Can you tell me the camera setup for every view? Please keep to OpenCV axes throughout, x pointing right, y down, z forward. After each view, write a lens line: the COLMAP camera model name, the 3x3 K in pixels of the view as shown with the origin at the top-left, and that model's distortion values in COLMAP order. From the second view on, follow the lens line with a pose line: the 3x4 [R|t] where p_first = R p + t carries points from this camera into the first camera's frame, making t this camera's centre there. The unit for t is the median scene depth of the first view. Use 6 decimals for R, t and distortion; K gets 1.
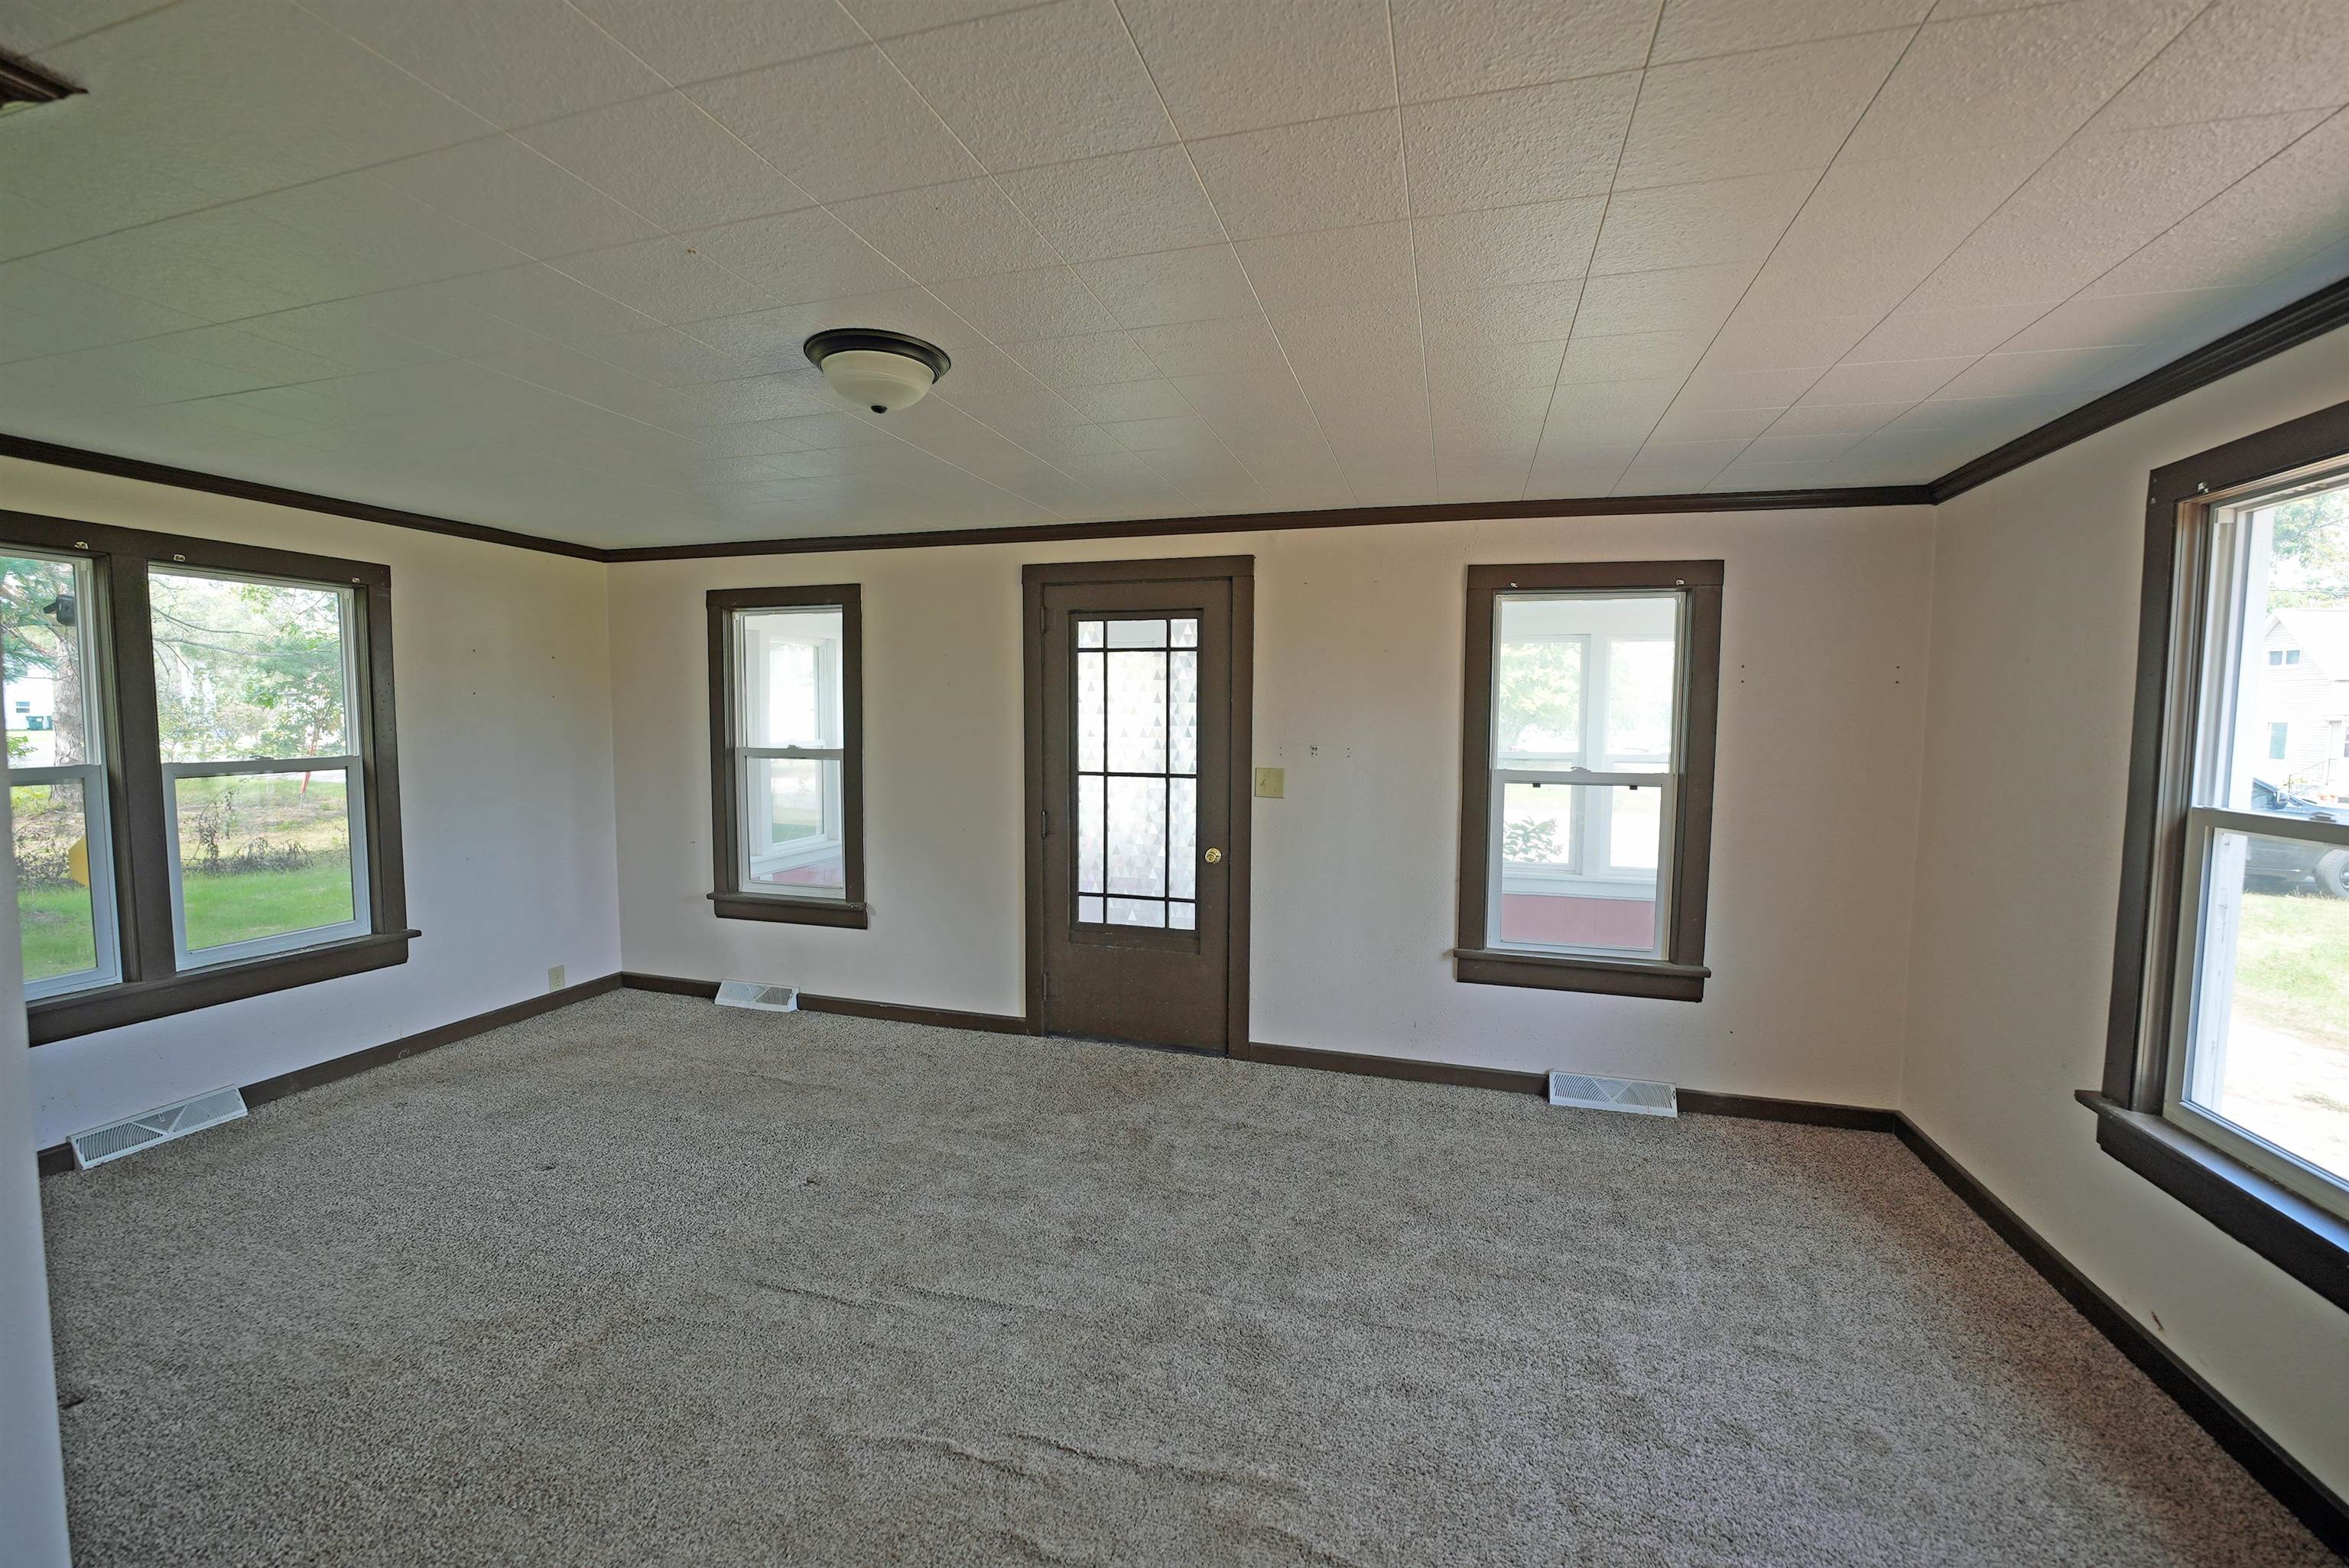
lens RADIAL K [[964.9, 0, 1167.1], [0, 964.9, 785.1], [0, 0, 1]] dist [-0.001008, -0.000033]
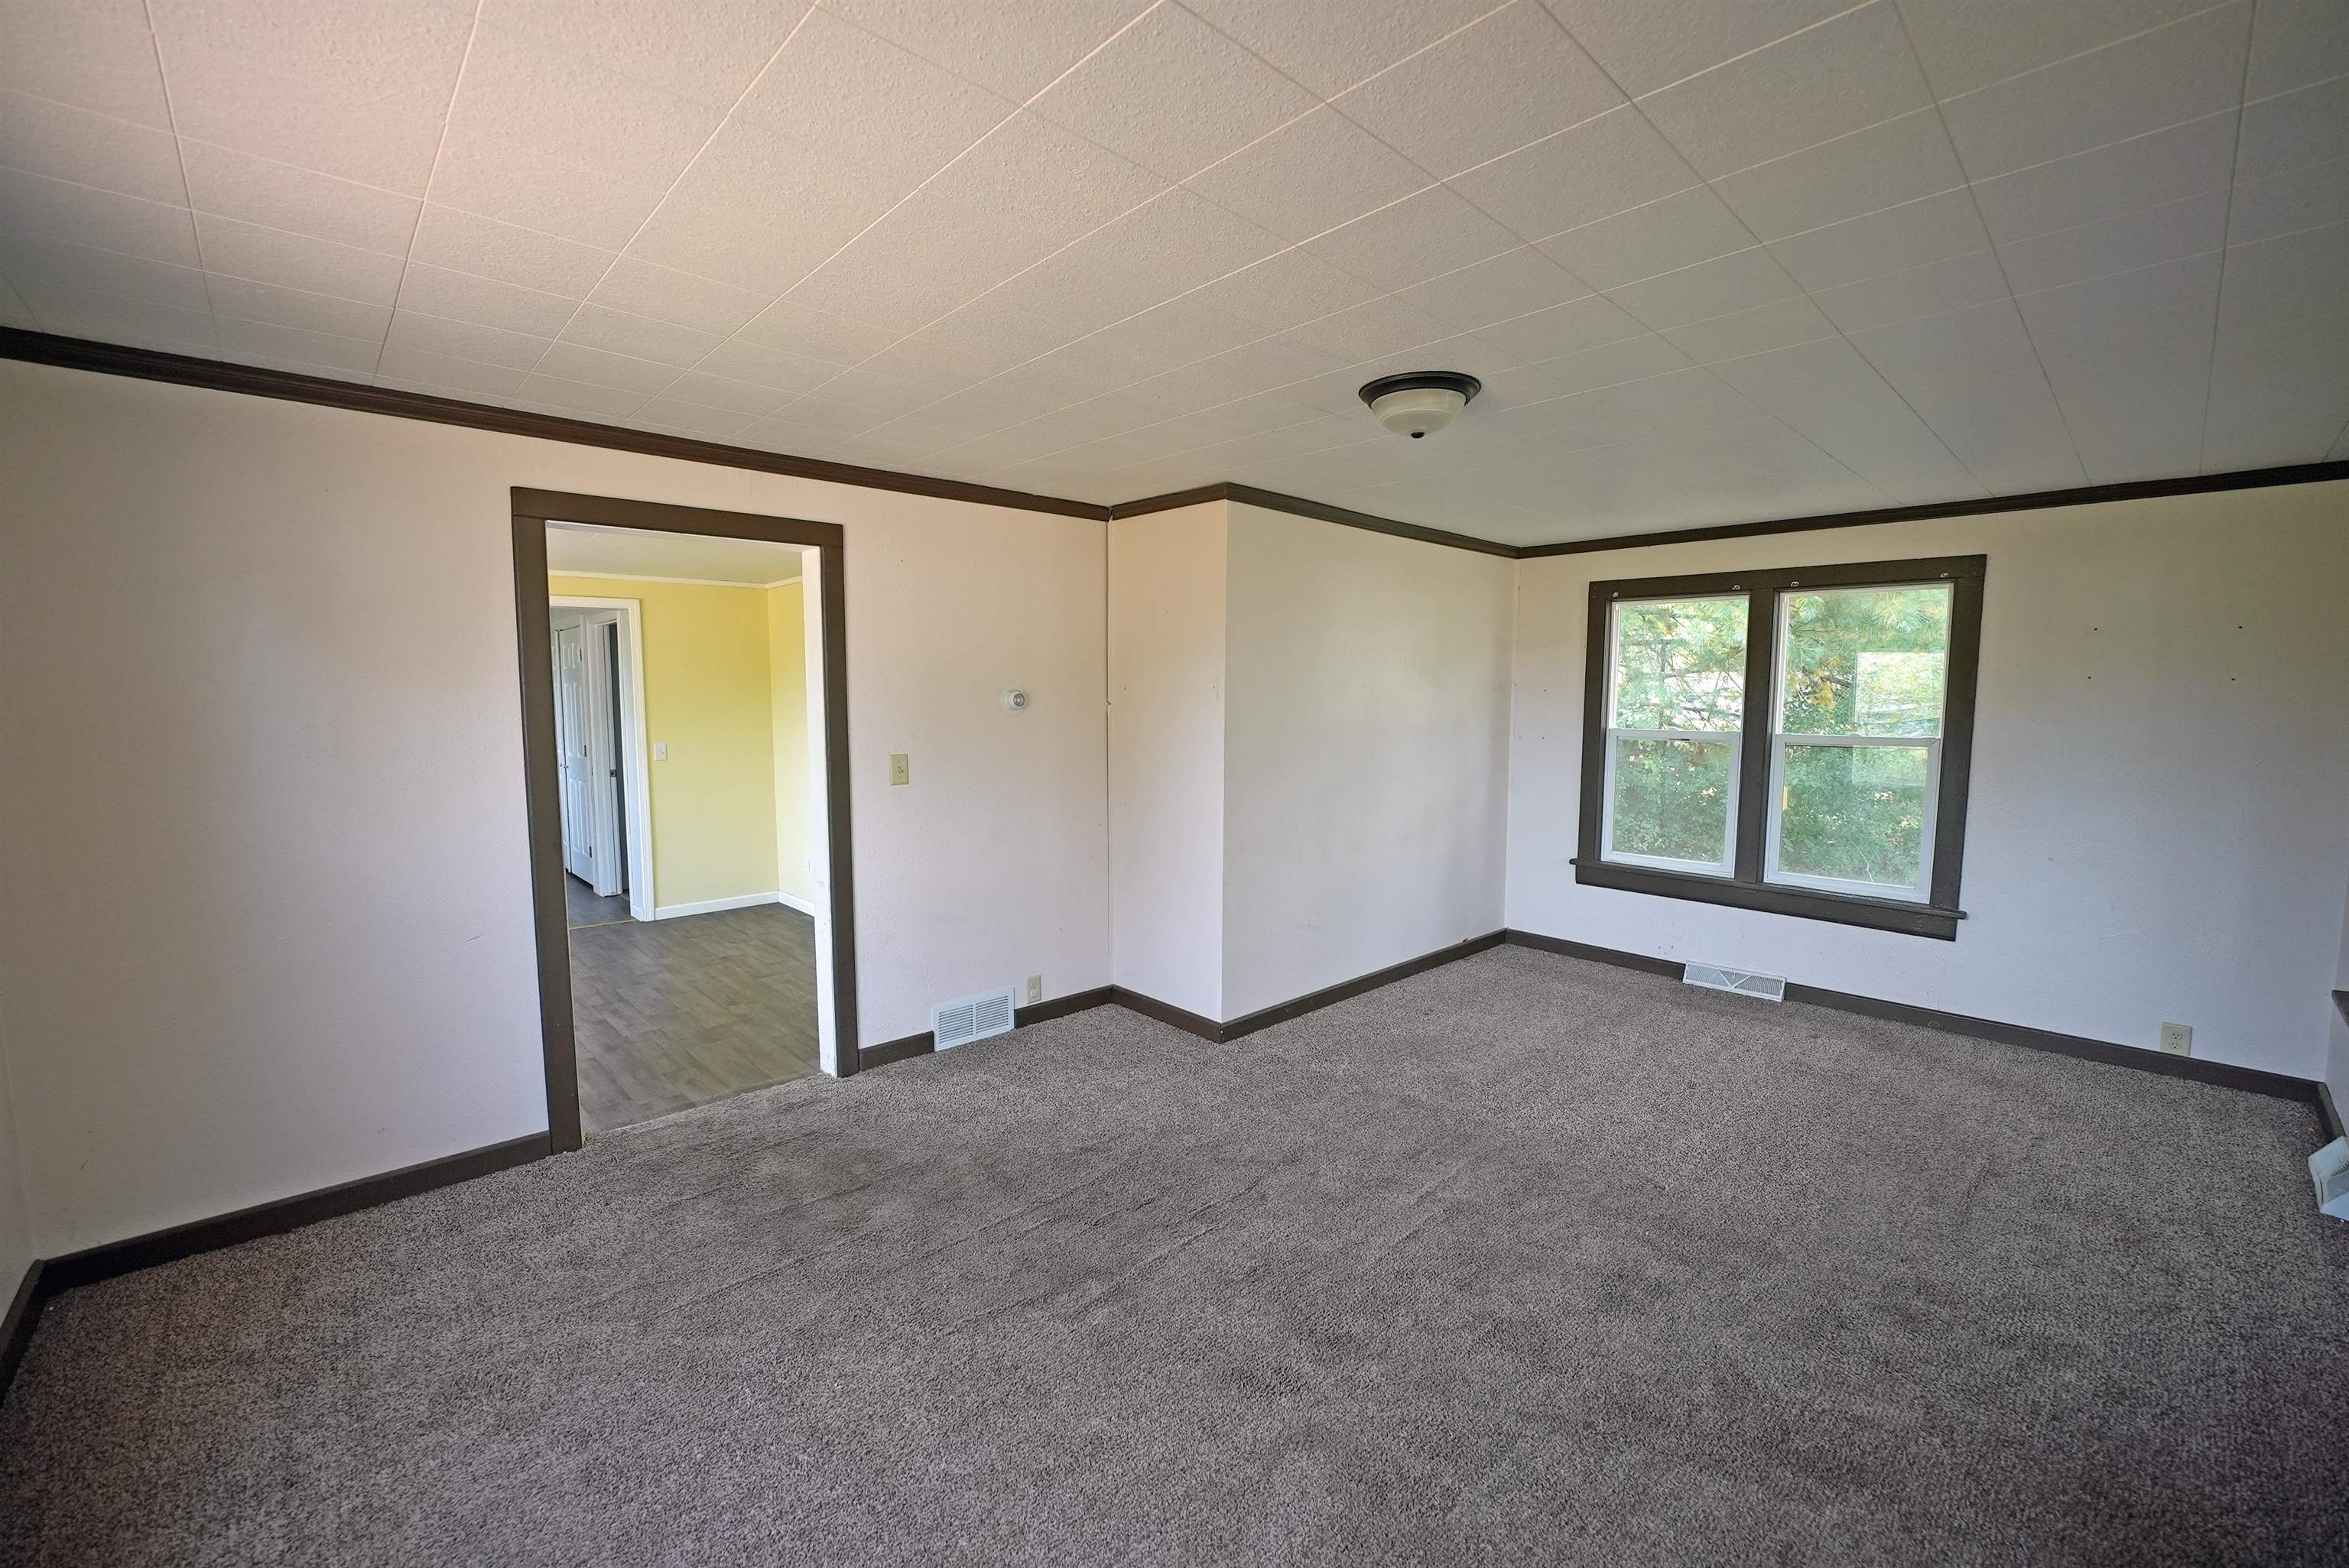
lens RADIAL K [[964.9, 0, 1167.1], [0, 964.9, 785.1], [0, 0, 1]] dist [-0.001008, -0.000033]
pose [[-0.502663, 0.070841, -0.861575, 0.614603], [-0.067752, 0.990343, 0.120957, -0.058561], [0.861824, 0.119175, -0.493009, 0.926959]]
